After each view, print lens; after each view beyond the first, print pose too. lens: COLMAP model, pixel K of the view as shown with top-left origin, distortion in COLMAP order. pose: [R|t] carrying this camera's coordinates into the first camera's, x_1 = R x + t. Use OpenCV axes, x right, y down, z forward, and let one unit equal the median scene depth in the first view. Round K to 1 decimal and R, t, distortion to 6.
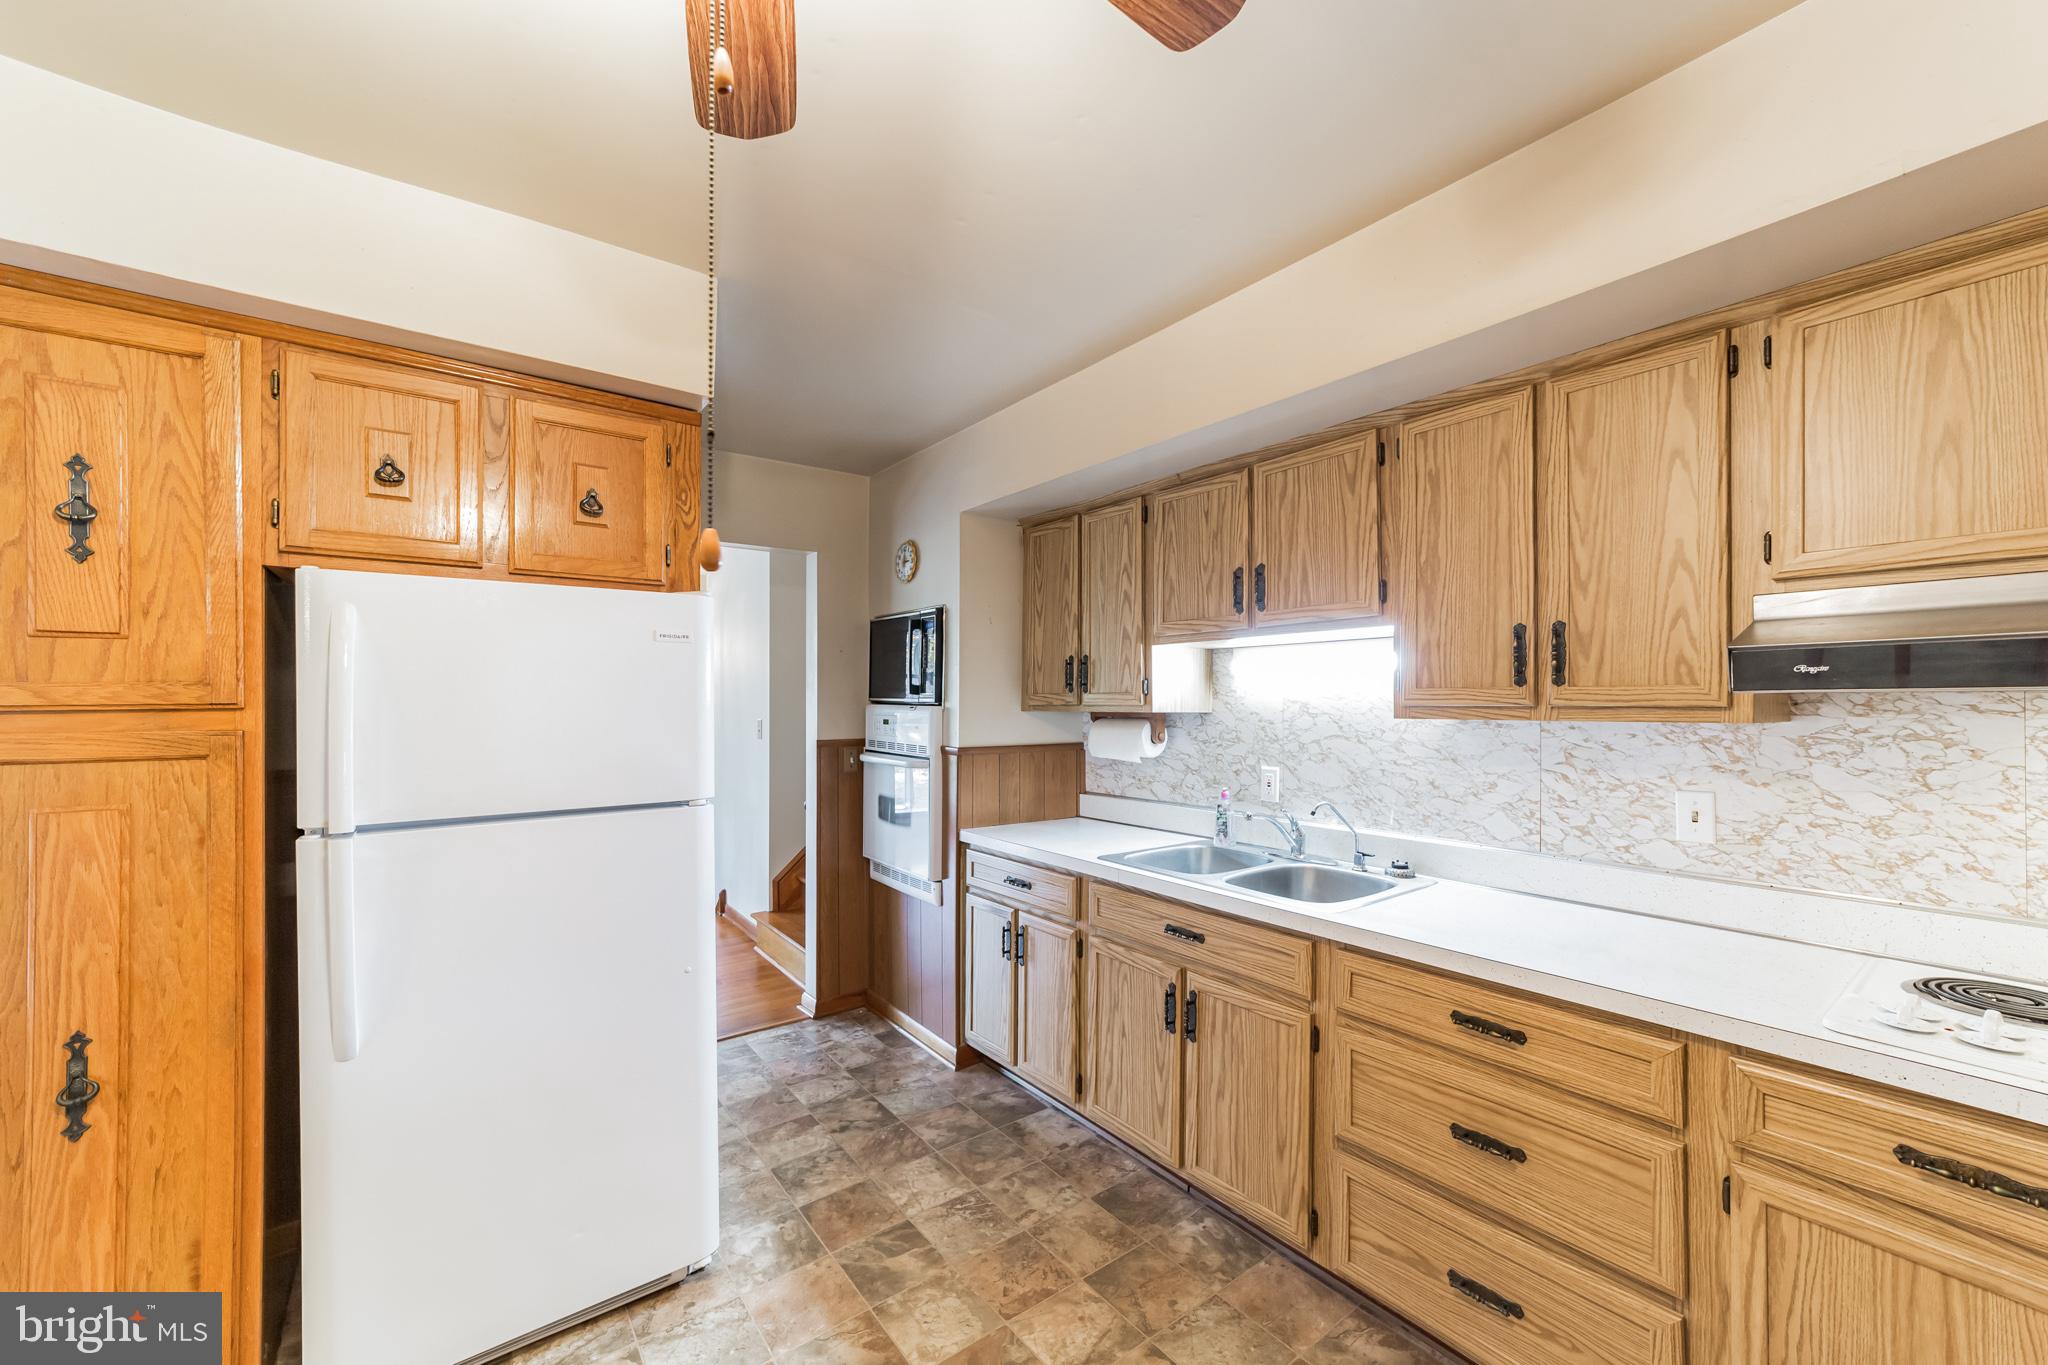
lens RADIAL K [[770.4, 0, 1018.0], [0, 770.4, 699.1], [0, 0, 1]] dist [-0.000594, -0.000355]
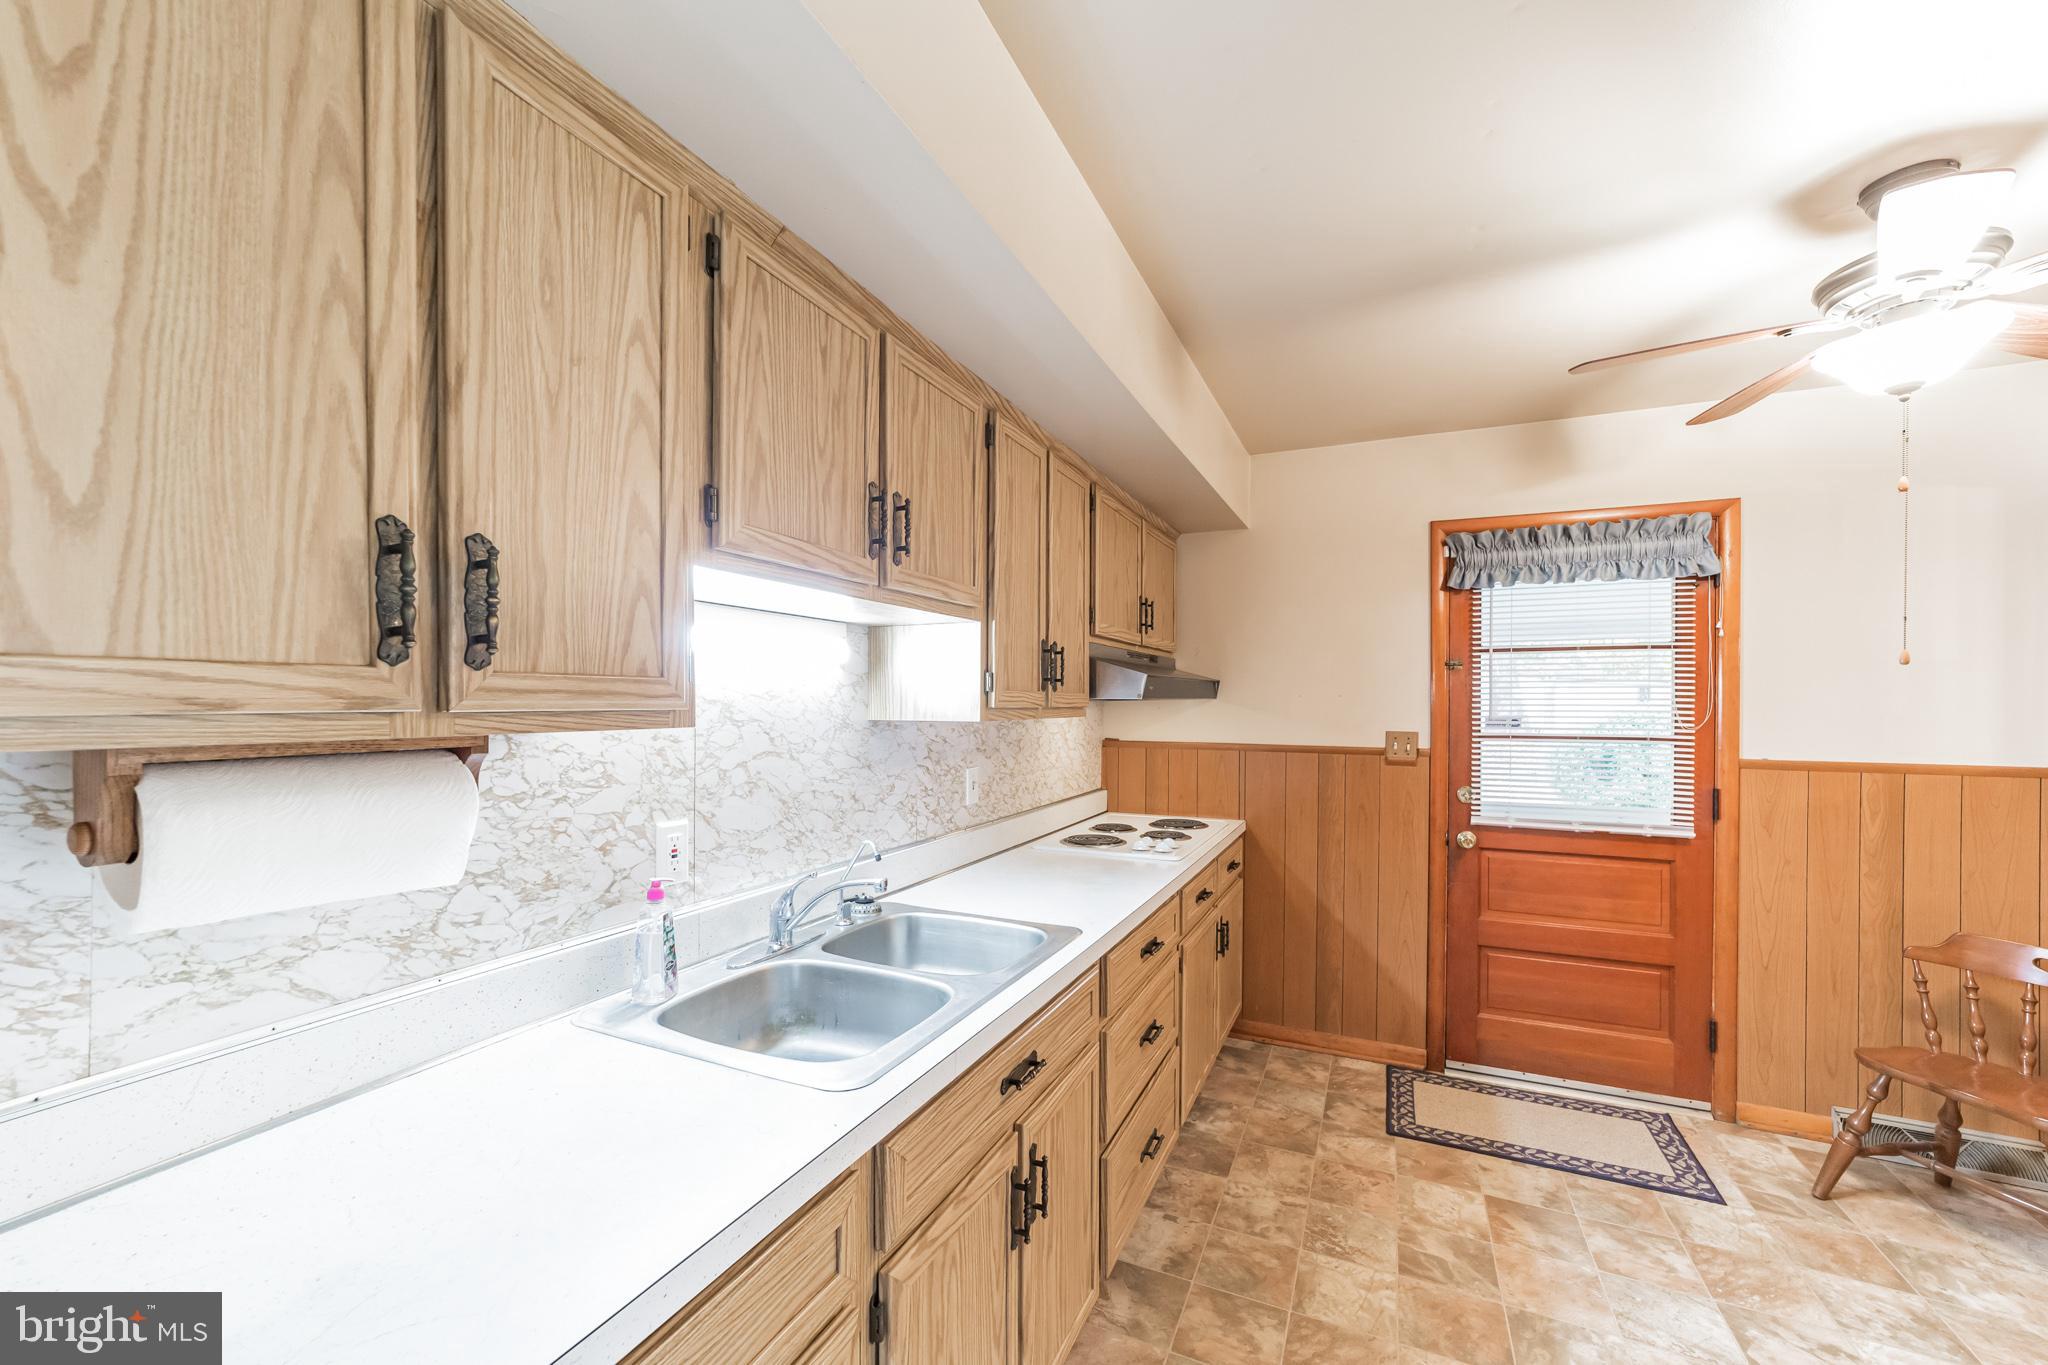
lens RADIAL K [[770.4, 0, 1012.8], [0, 770.4, 693.2], [0, 0, 1]] dist [-0.000594, -0.000355]
pose [[-0.456031, 0.010987, 0.889896, -0.311090], [-0.008989, 0.999816, -0.016951, 0.005377], [-0.889919, -0.015729, -0.455848, 1.201304]]
